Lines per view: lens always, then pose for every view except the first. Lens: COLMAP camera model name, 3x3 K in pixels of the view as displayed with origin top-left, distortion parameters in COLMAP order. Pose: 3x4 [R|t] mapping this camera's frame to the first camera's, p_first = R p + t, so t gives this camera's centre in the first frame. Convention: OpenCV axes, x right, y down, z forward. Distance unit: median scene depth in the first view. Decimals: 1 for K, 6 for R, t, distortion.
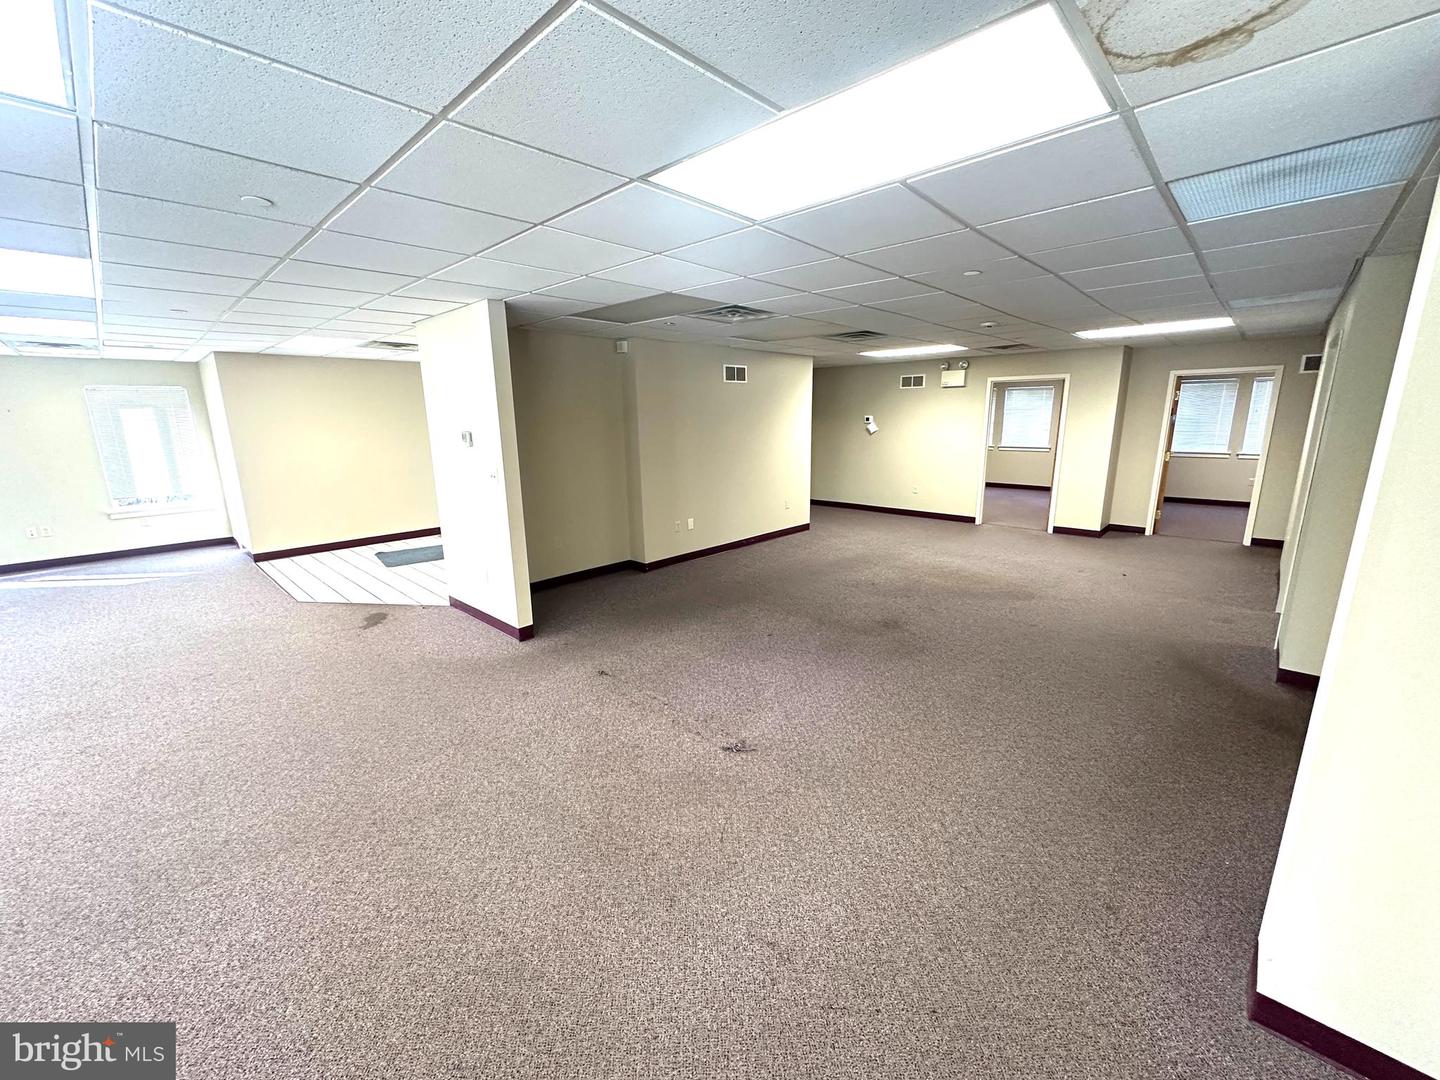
lens RADIAL K [[573.5, 0, 717.1], [0, 573.5, 540.4], [0, 0, 1]] dist [-0.000924, 0.000243]
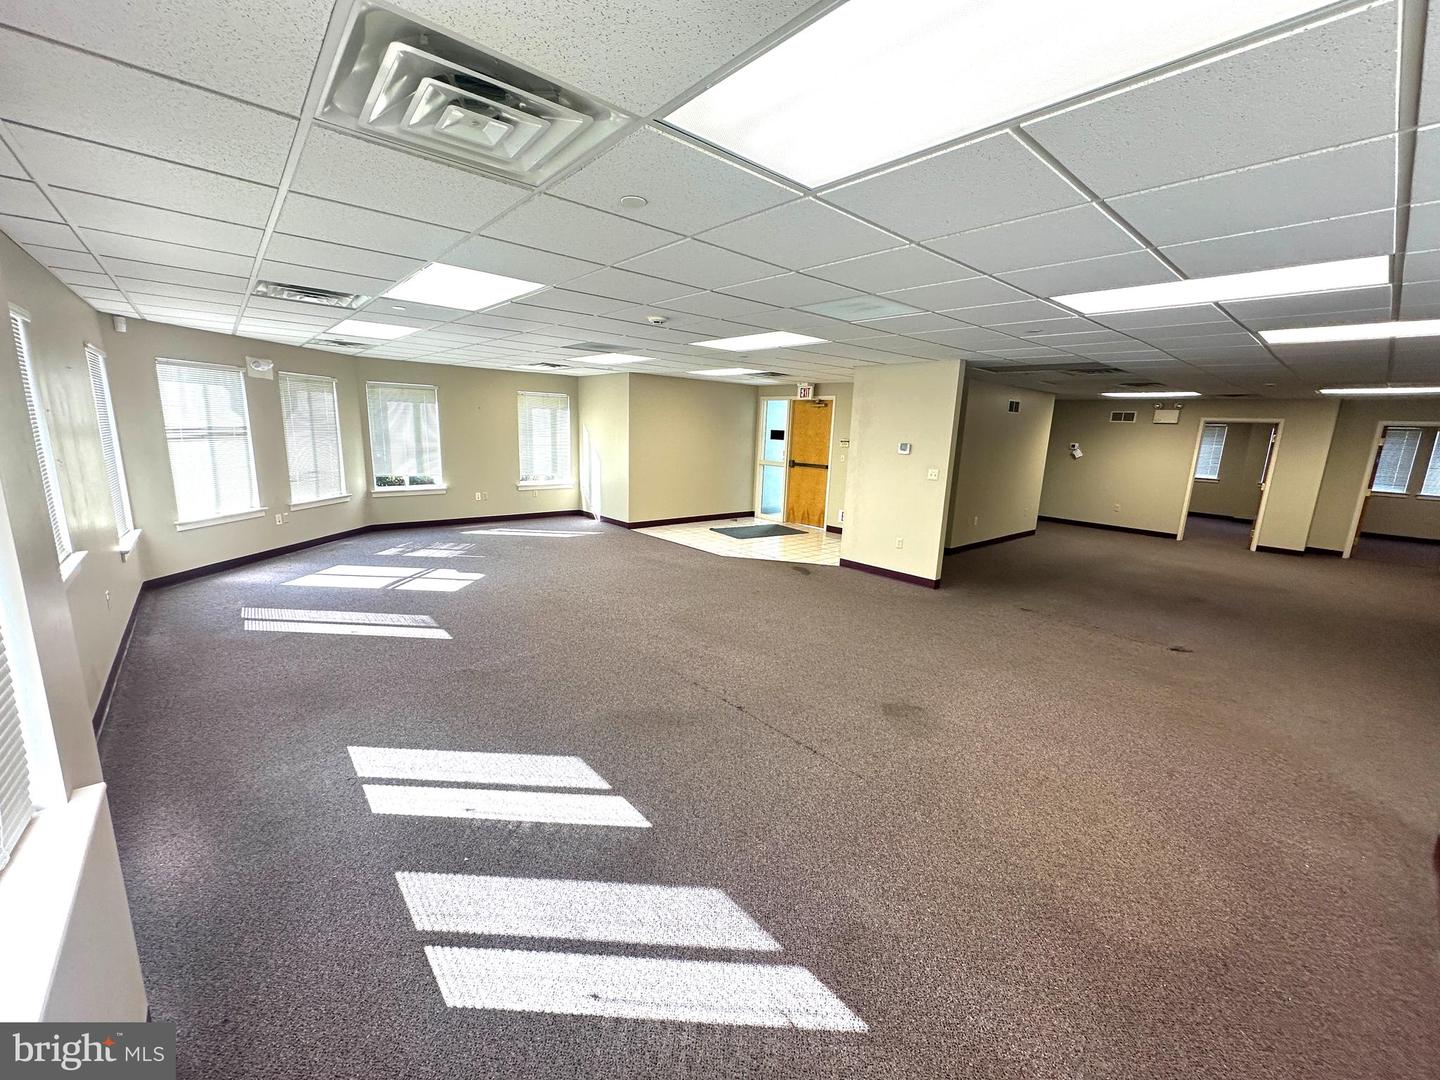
lens RADIAL K [[573.5, 0, 720.4], [0, 573.5, 541.3], [0, 0, 1]] dist [-0.000924, 0.000243]
pose [[0.994370, 0.069035, -0.080385, -0.453185], [-0.070439, 0.997407, -0.014756, 0.066624], [0.079158, 0.020335, 0.996655, -0.289434]]
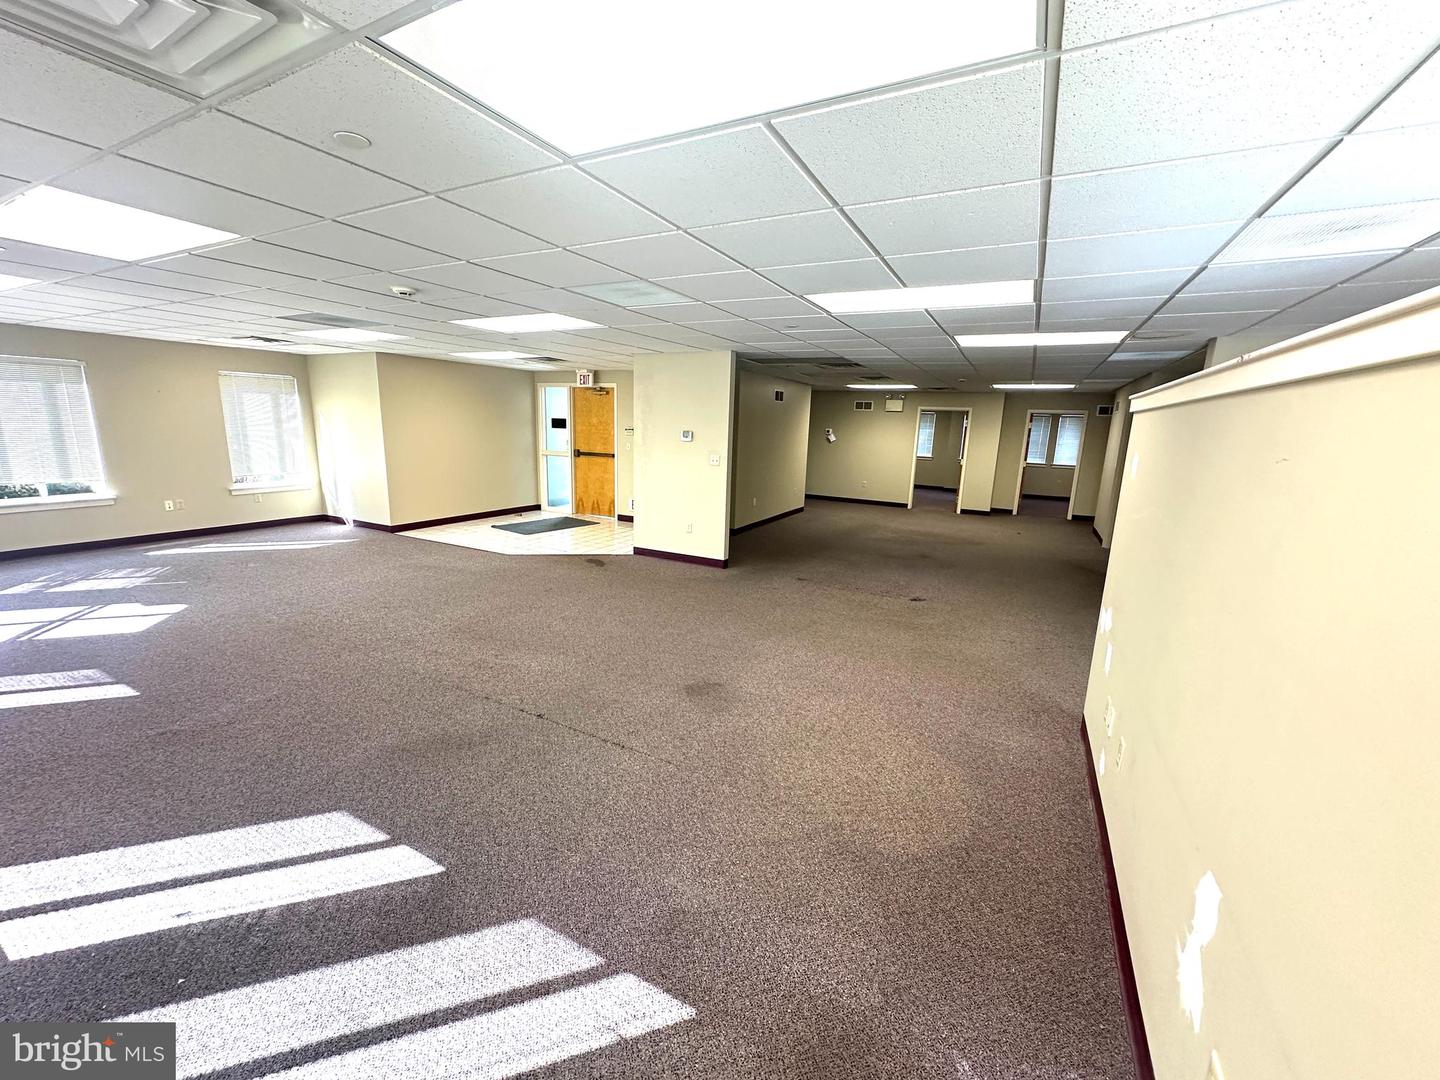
lens RADIAL K [[573.5, 0, 720.9], [0, 573.5, 540.6], [0, 0, 1]] dist [-0.000924, 0.000243]
pose [[0.961701, -0.009073, 0.273951, -0.451313], [0.011415, 0.999911, -0.006956, 0.064913], [-0.273864, 0.009817, 0.961718, -0.279480]]
